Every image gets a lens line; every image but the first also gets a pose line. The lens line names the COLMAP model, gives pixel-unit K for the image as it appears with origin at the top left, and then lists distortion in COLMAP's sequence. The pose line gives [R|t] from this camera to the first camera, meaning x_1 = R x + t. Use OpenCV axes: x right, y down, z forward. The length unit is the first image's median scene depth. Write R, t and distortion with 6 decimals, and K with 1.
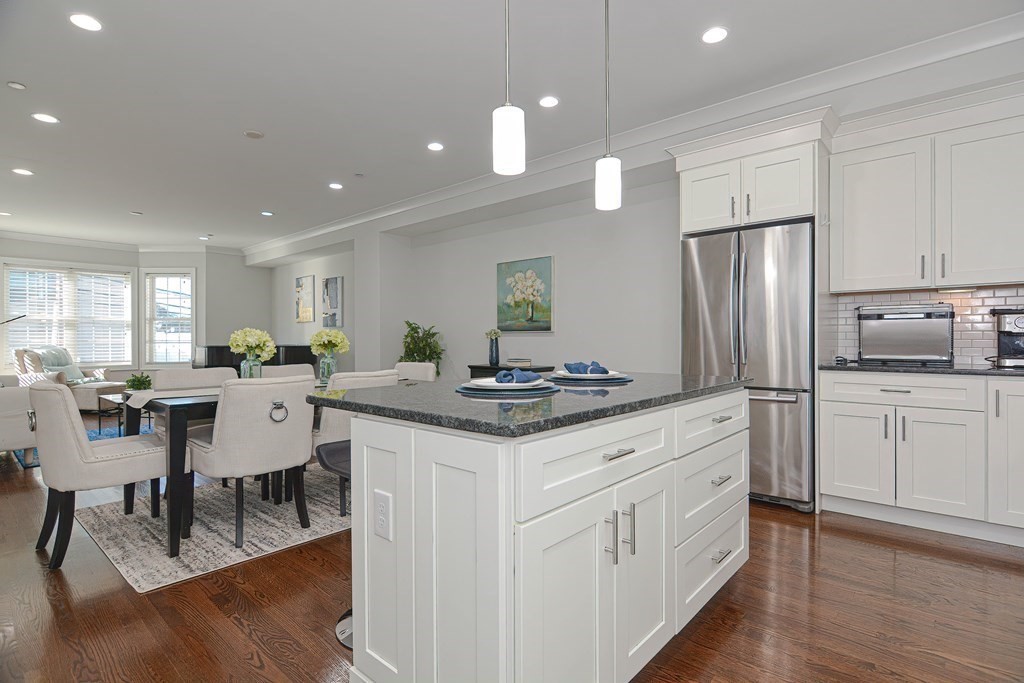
lens RADIAL K [[504.7, 0, 520.4], [0, 504.7, 341.5], [0, 0, 1]] dist [0.000345, -0.007888]
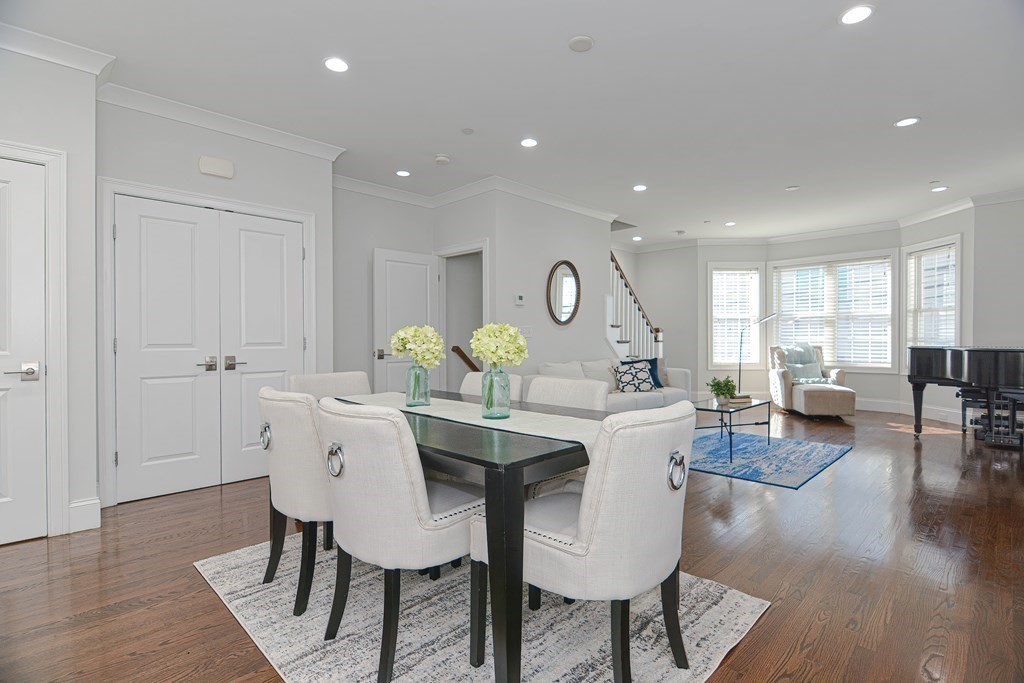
lens RADIAL K [[493.3, 0, 519.1], [0, 493.3, 341.4], [0, 0, 1]] dist [0.004455, -0.011741]
pose [[-0.069937, 0.010892, -0.997492, 0.196161], [-0.002693, 0.999935, 0.011107, -0.009752], [0.997548, 0.003463, -0.069903, 1.198200]]
